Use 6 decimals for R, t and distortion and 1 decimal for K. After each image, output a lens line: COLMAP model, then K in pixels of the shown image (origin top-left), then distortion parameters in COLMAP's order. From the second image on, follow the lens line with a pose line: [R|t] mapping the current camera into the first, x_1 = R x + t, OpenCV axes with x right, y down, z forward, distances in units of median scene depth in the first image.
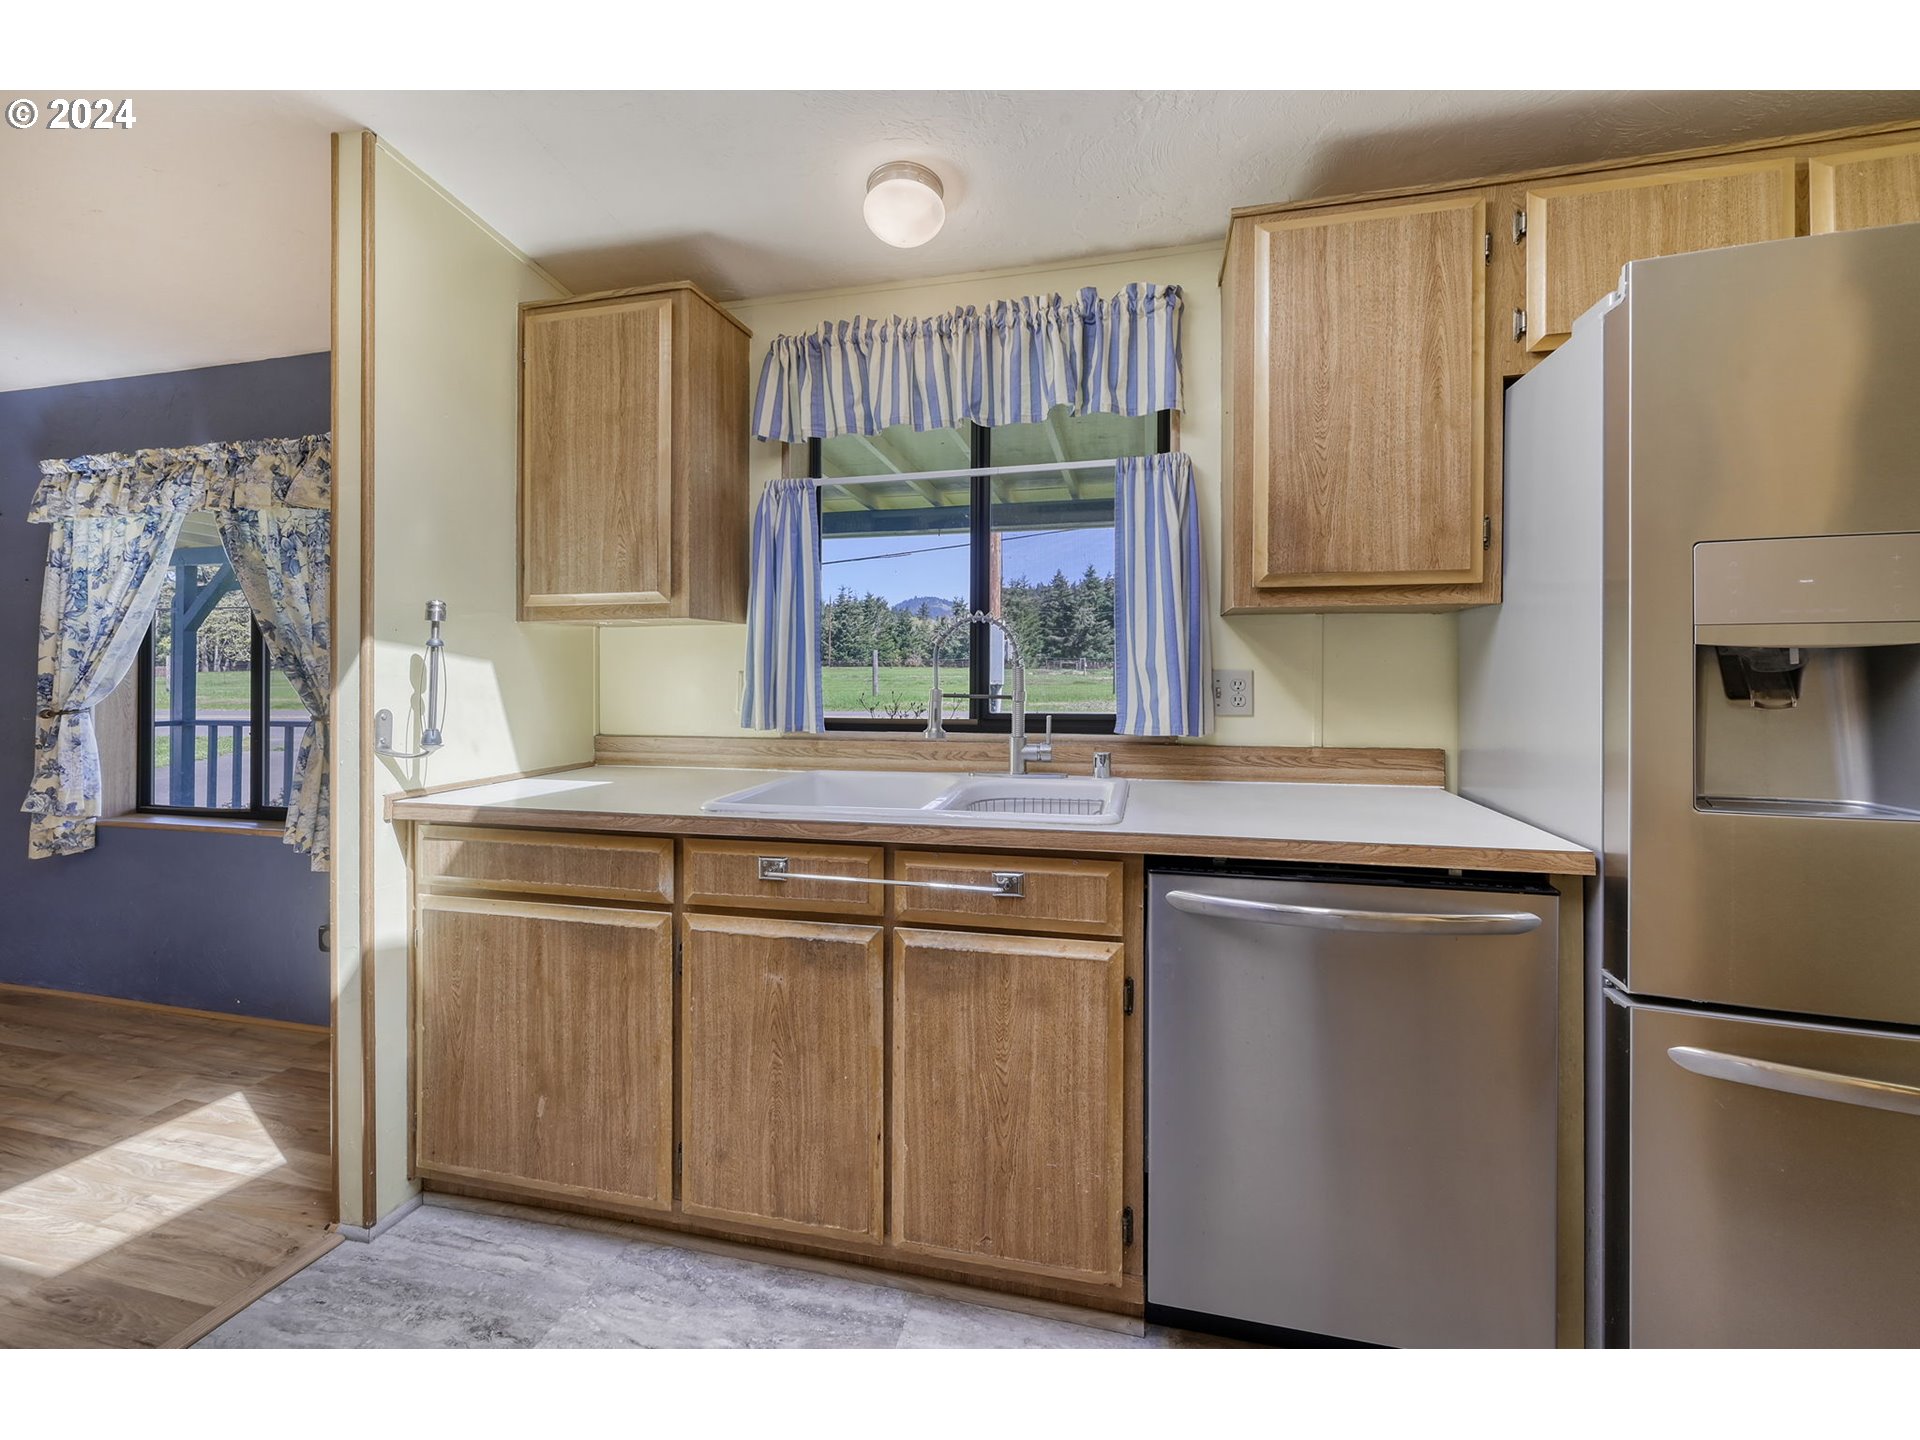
lens RADIAL K [[767.6, 0, 945.6], [0, 767.6, 659.0], [0, 0, 1]] dist [-0.000614, 0.000047]
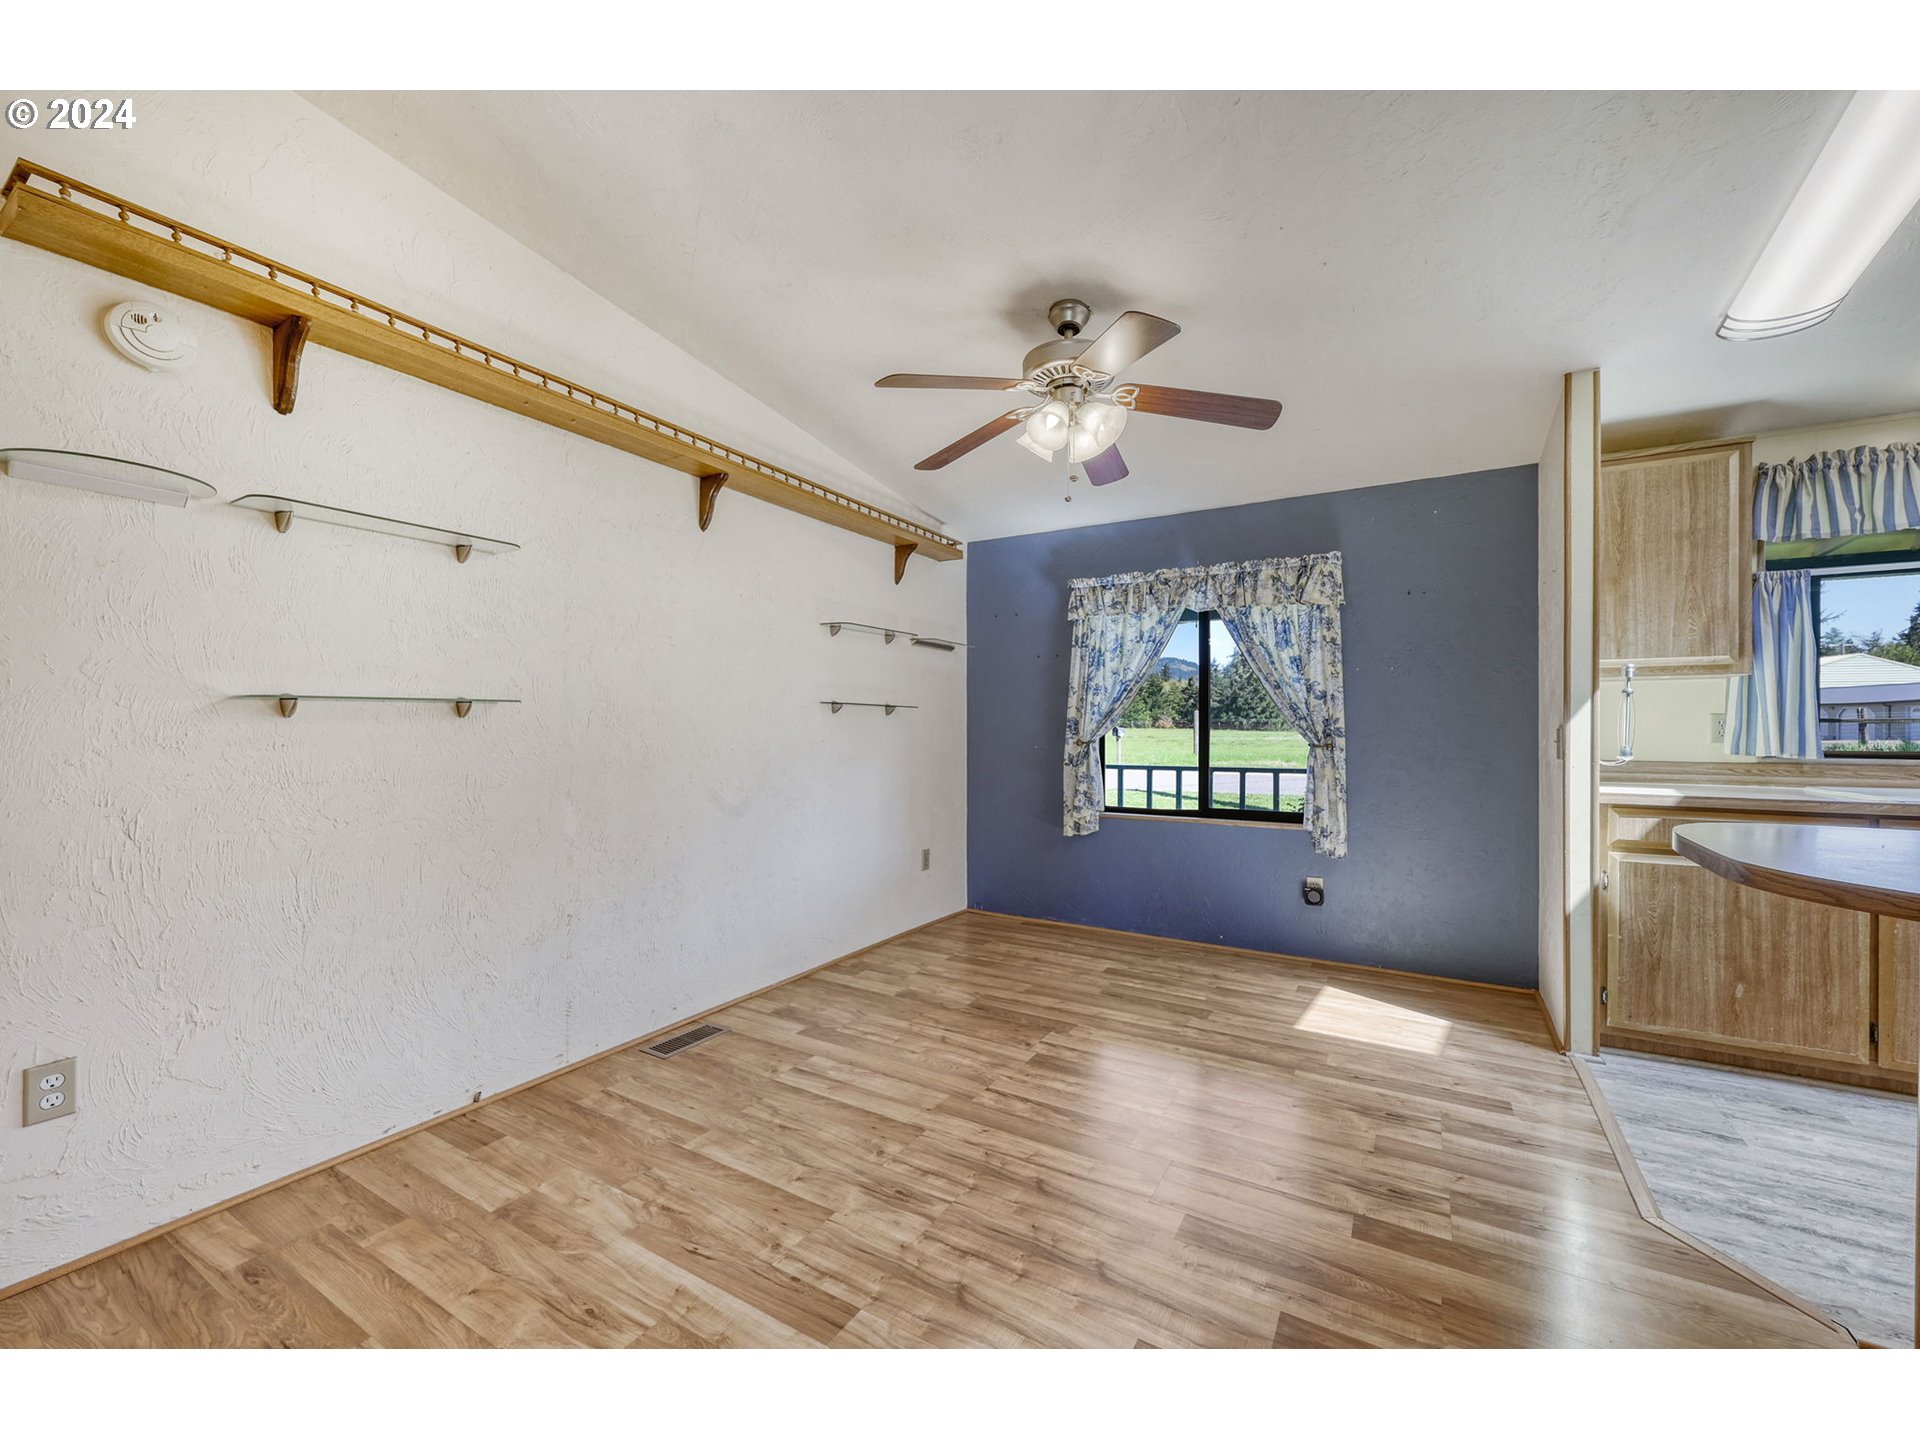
lens RADIAL K [[767.6, 0, 972.7], [0, 767.6, 723.4], [0, 0, 1]] dist [-0.000614, 0.000047]
pose [[0.957876, 0.005386, -0.287132, -1.299310], [-0.004305, 0.999981, 0.004397, 0.037238], [0.287150, -0.002975, 0.957881, -0.765659]]
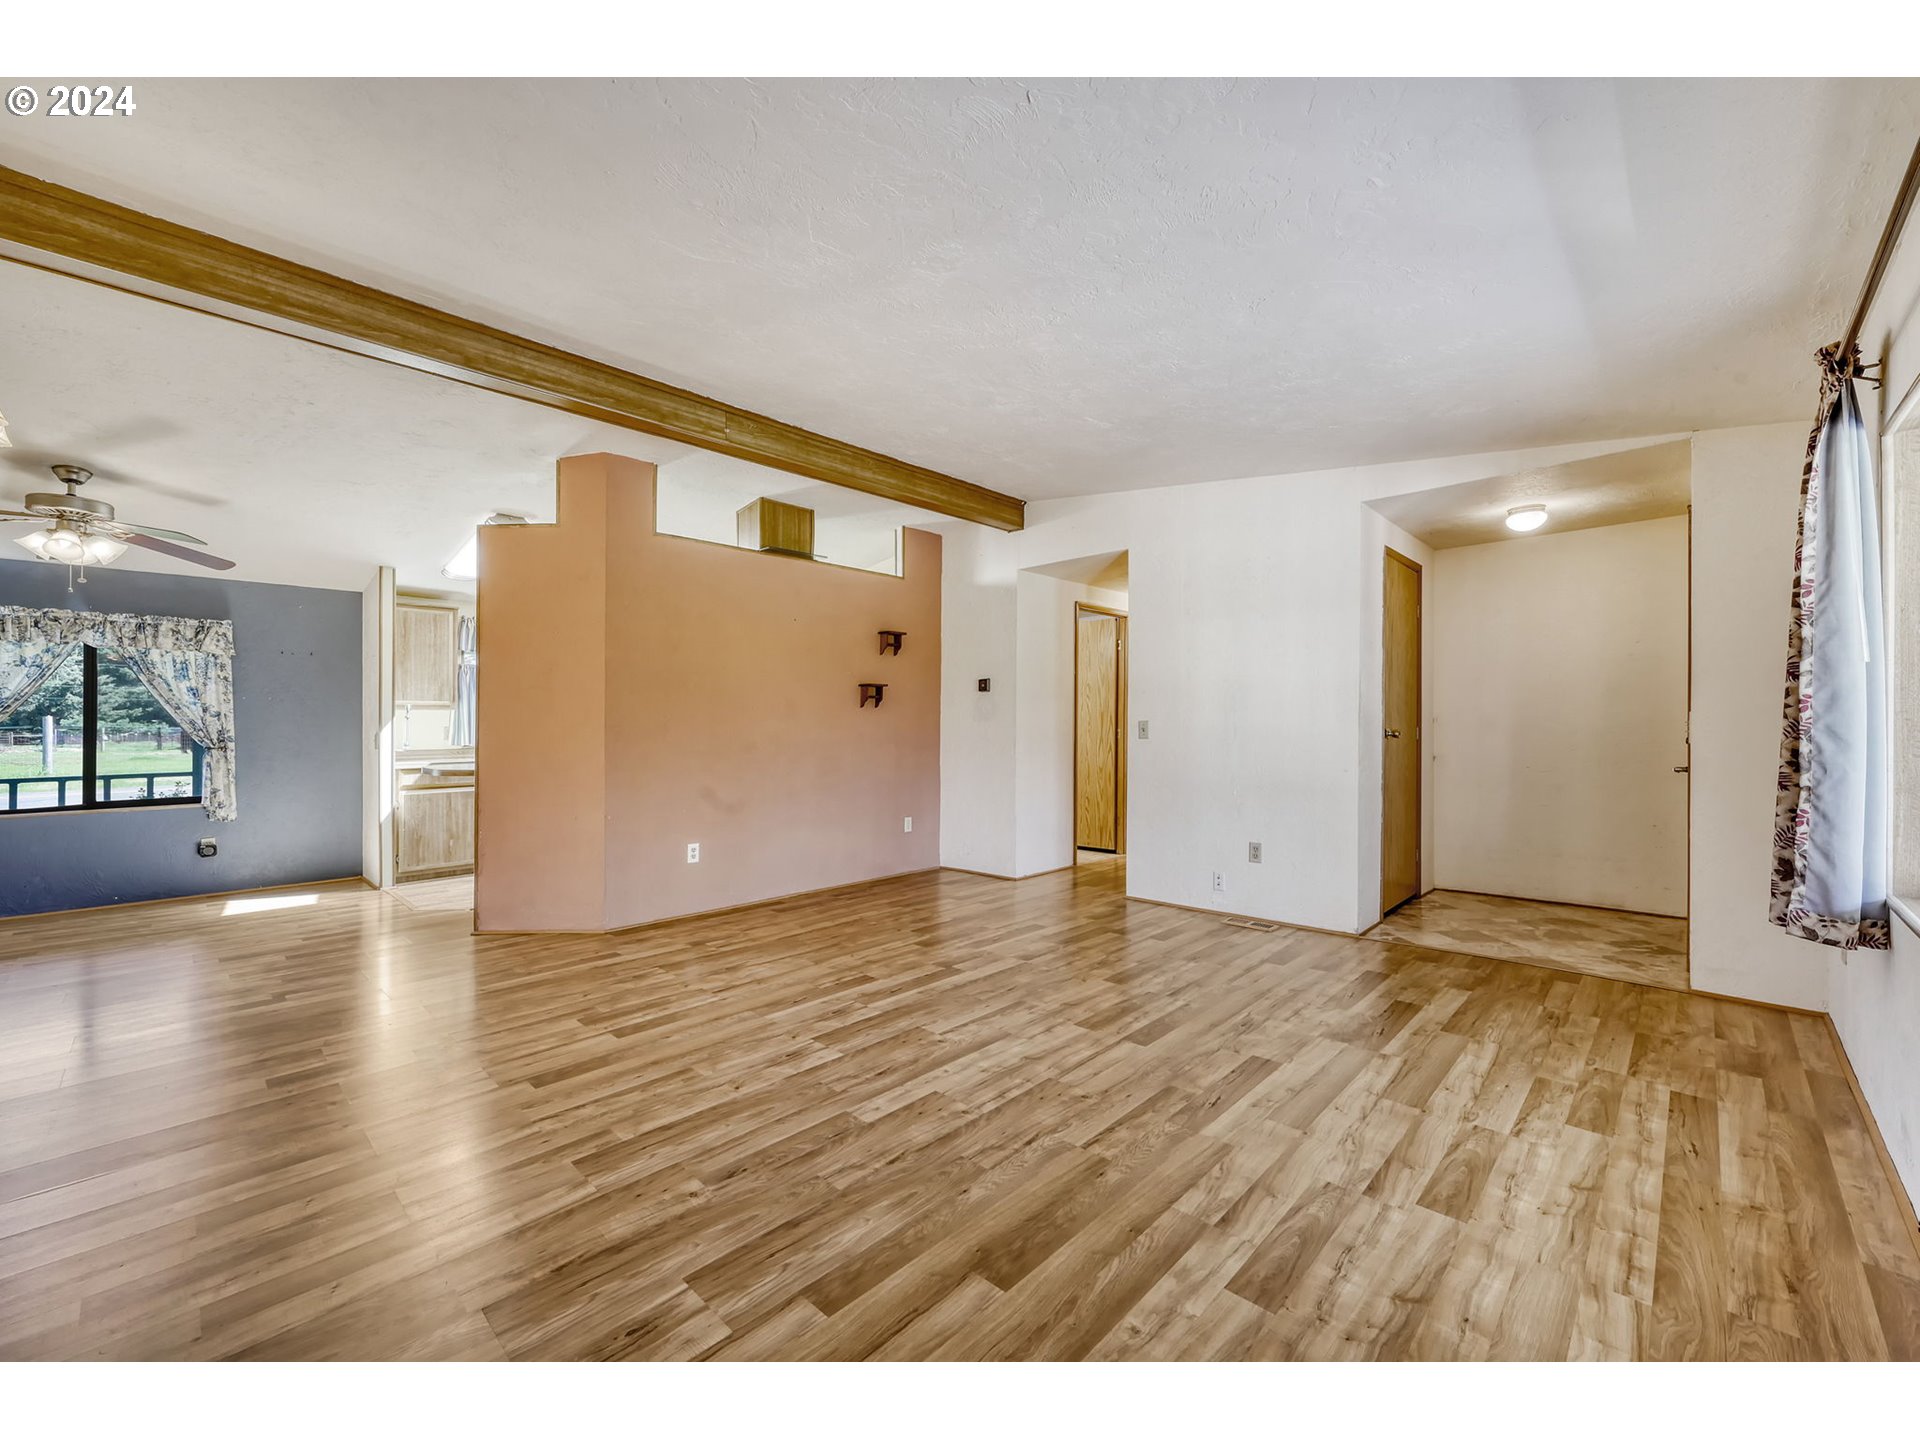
lens RADIAL K [[767.6, 0, 957.9], [0, 767.6, 717.5], [0, 0, 1]] dist [-0.000614, 0.000047]
pose [[0.507315, 0.011684, 0.861681, -2.058500], [0.003101, 0.999877, -0.015383, 0.035883], [-0.861755, 0.010476, 0.507216, -2.476977]]
